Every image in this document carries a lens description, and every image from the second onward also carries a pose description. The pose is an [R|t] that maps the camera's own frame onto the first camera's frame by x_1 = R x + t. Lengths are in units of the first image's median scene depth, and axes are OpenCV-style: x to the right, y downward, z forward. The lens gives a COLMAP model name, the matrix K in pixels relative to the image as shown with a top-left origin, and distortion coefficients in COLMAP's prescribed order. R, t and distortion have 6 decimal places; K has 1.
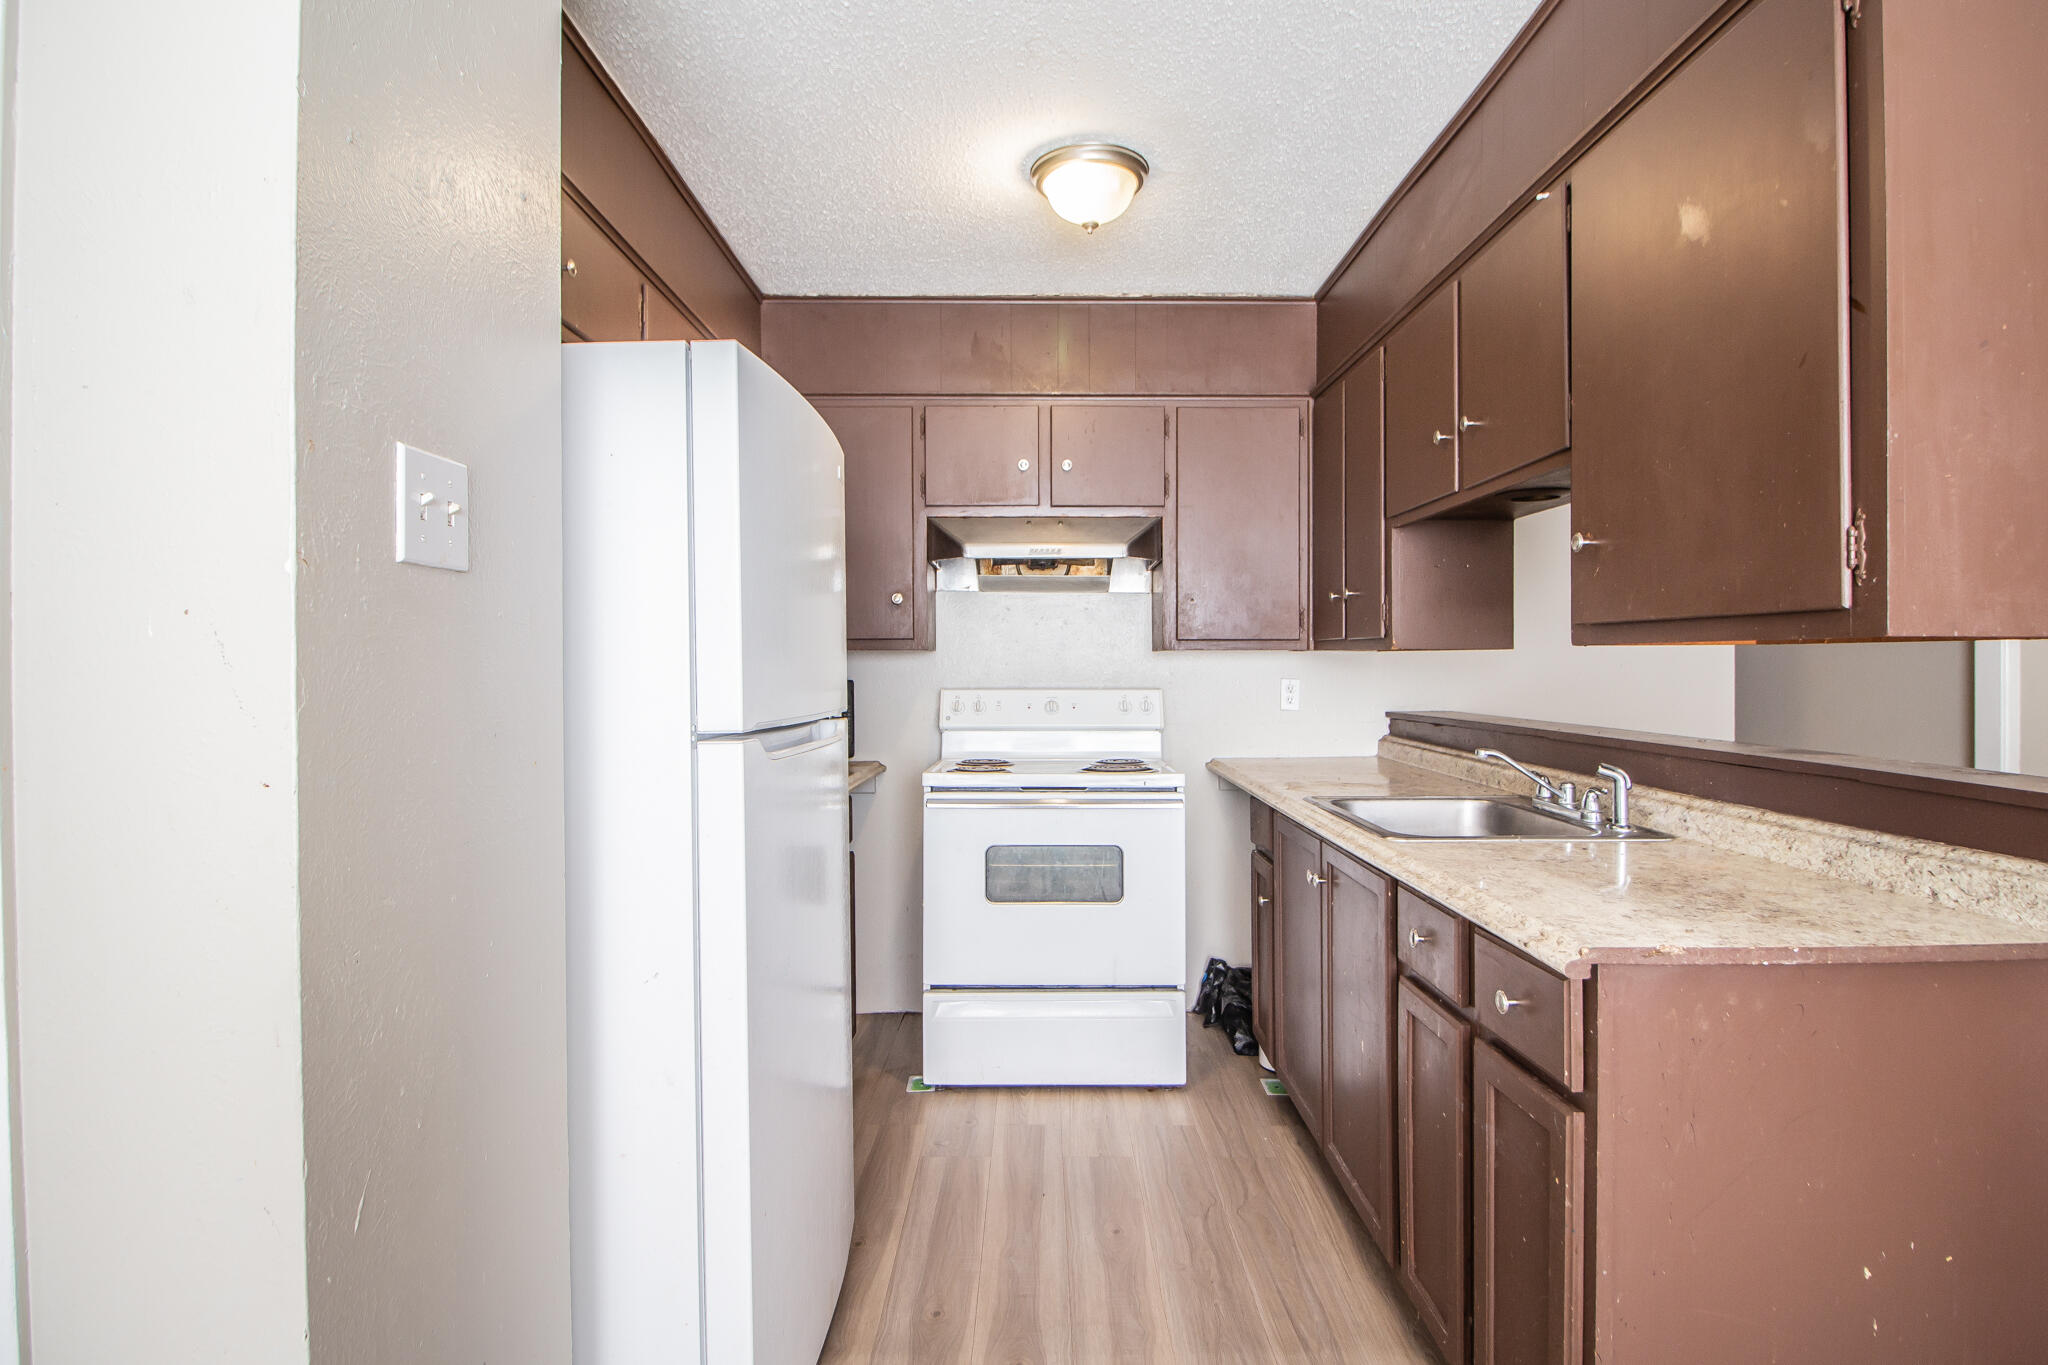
lens RADIAL K [[1016.9, 0, 1036.9], [0, 1016.9, 666.6], [0, 0, 1]] dist [-0.001720, -0.000083]
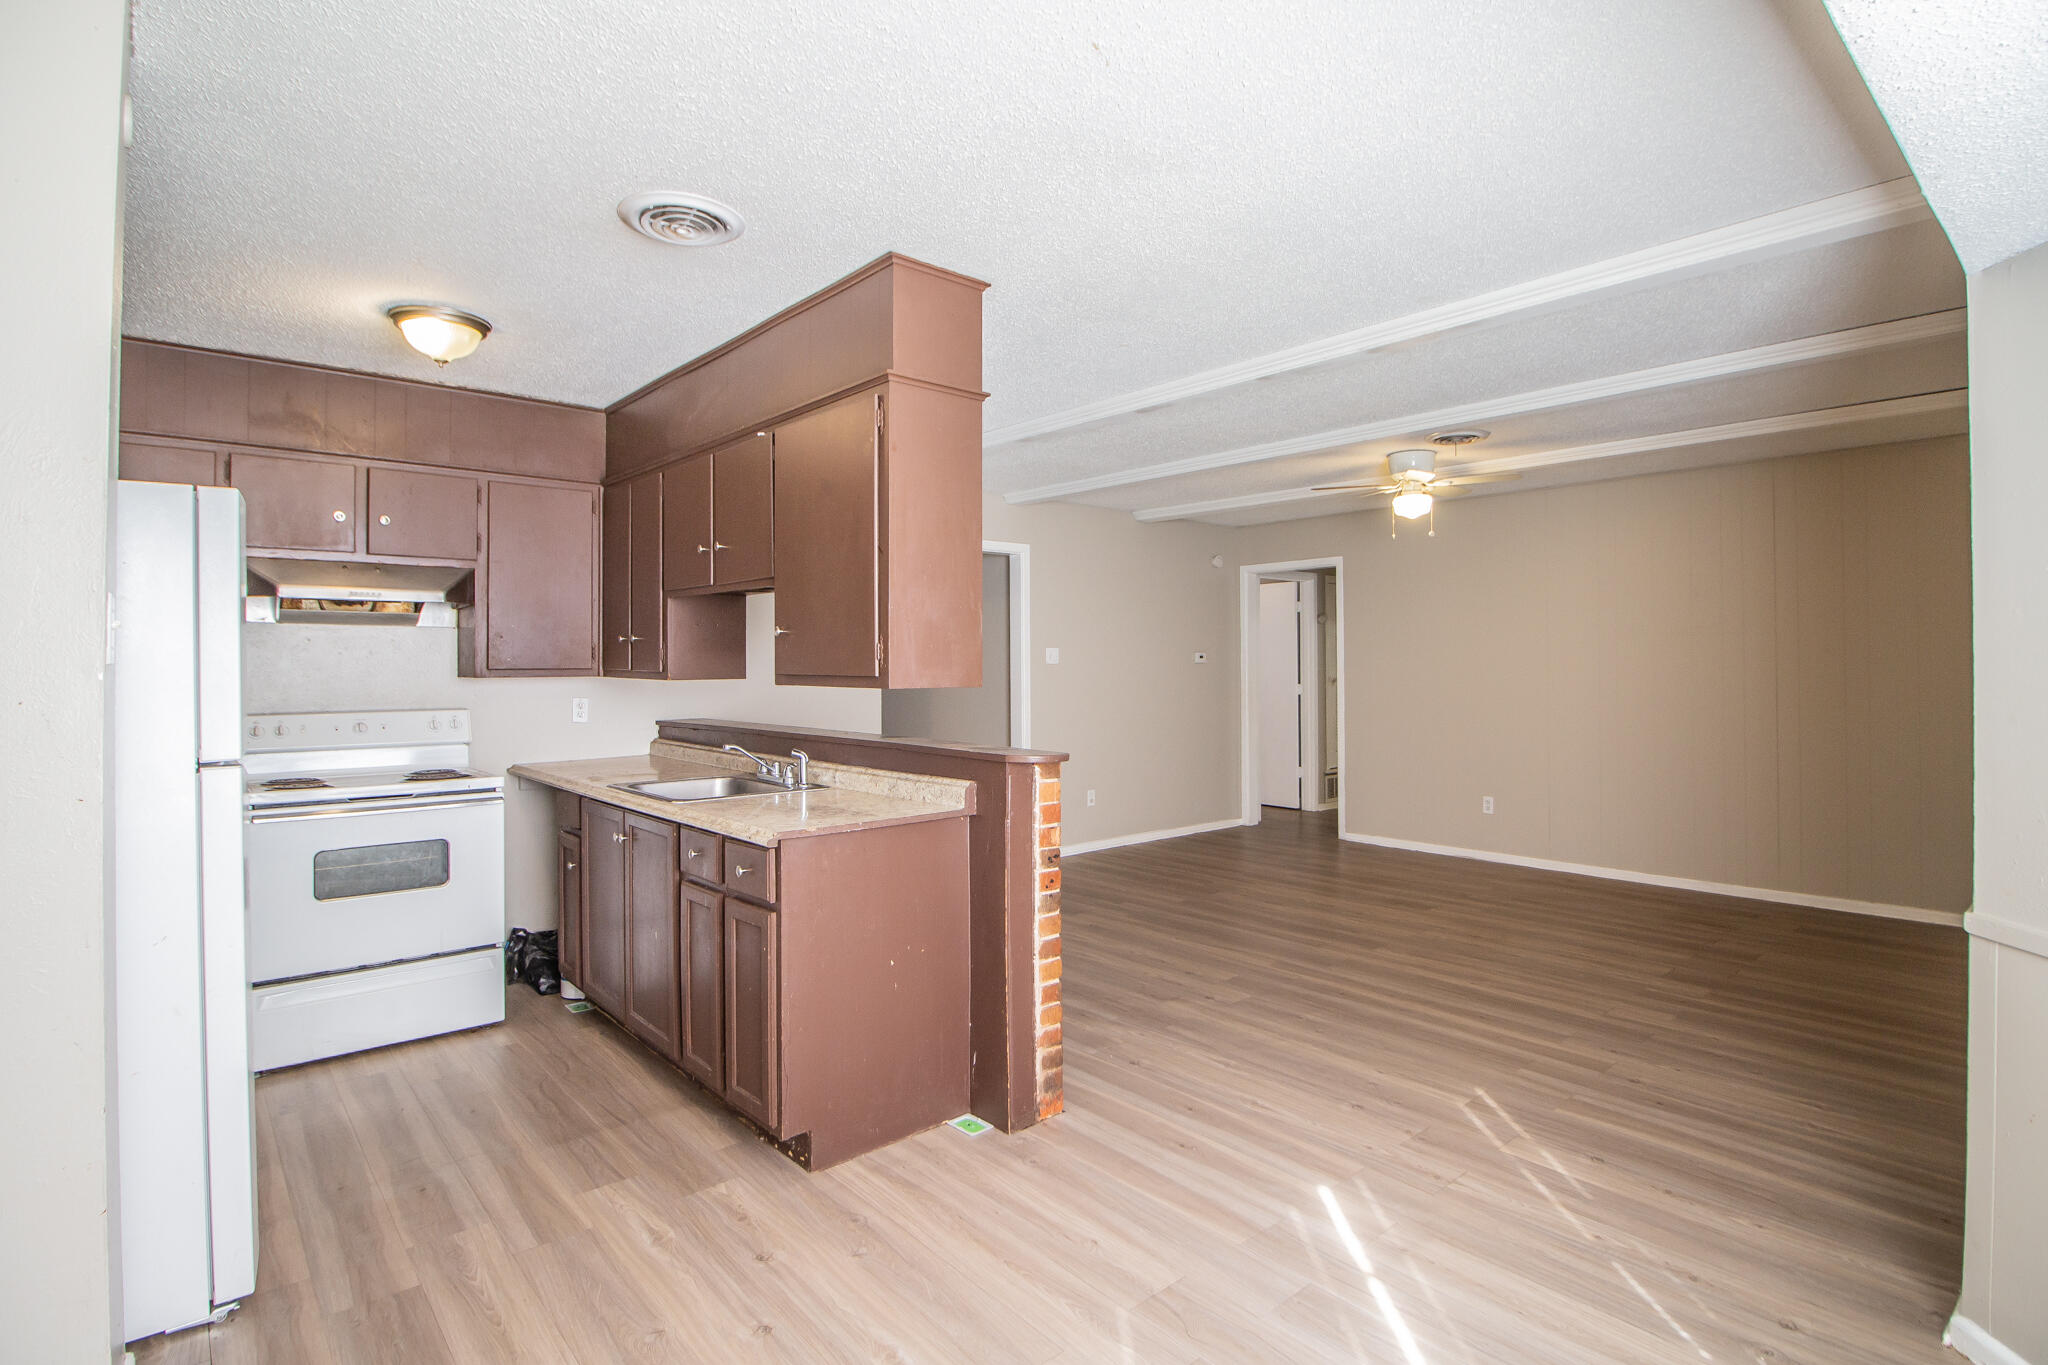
lens RADIAL K [[999.3, 0, 1035.0], [0, 999.3, 656.9], [0, 0, 1]] dist [0.001631, -0.013759]
pose [[0.752993, 0.003561, 0.658018, -0.178822], [0.004116, 0.999940, -0.010121, -0.029792], [-0.658015, 0.010330, 0.752934, -0.388154]]
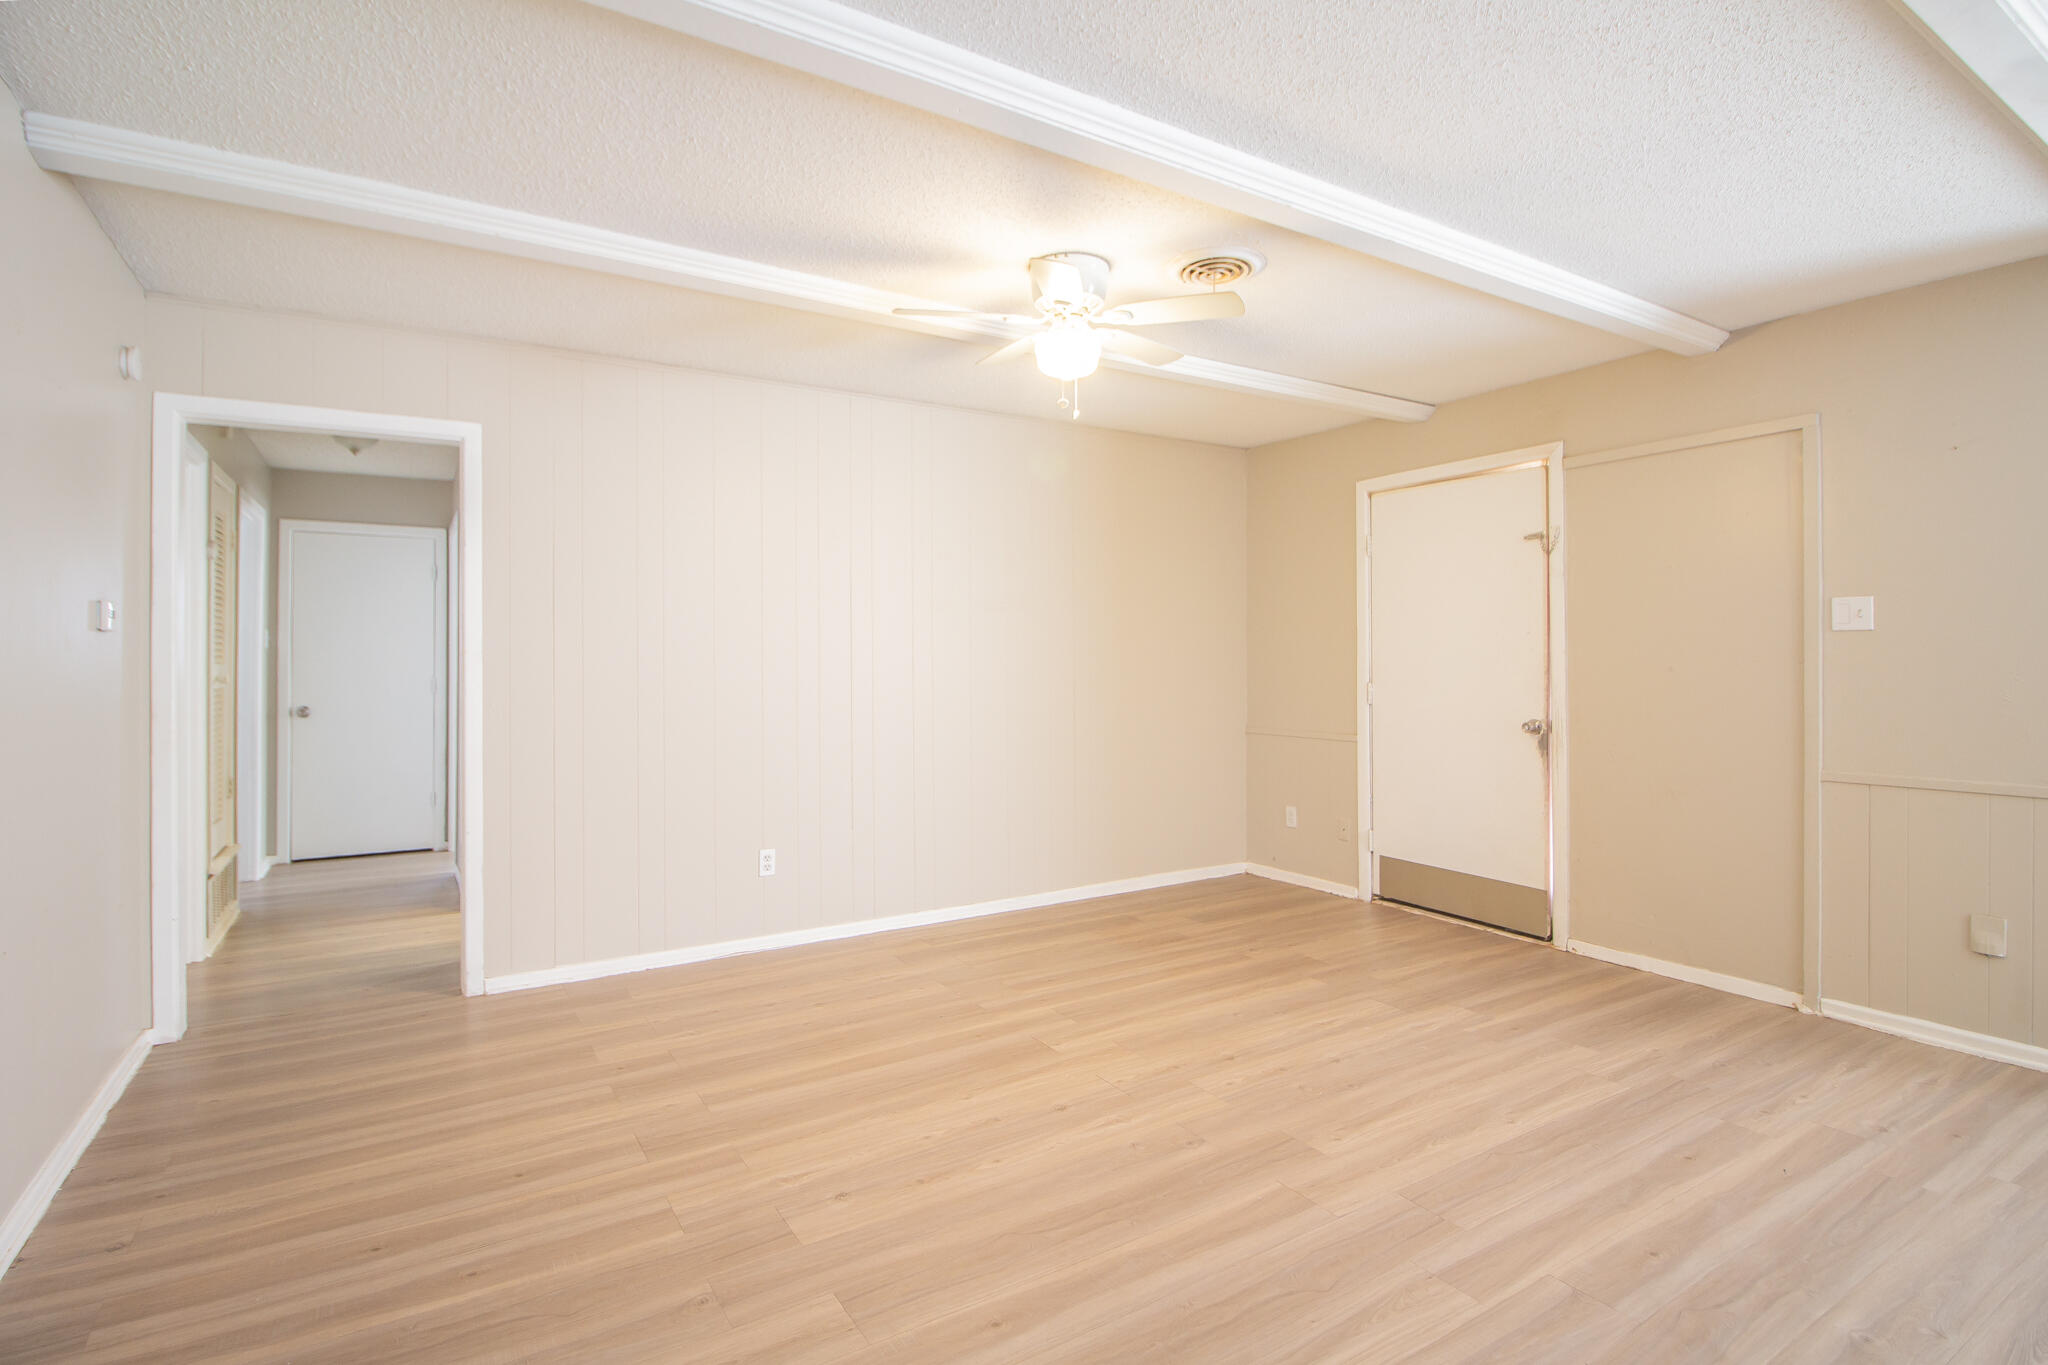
lens RADIAL K [[999.3, 0, 1035.0], [0, 999.3, 656.9], [0, 0, 1]] dist [0.001631, -0.013759]
pose [[-0.531010, 0.007062, 0.847336, 0.672258], [0.006313, 0.999970, -0.004377, 0.000460], [-0.847342, 0.003025, -0.531039, 1.101414]]
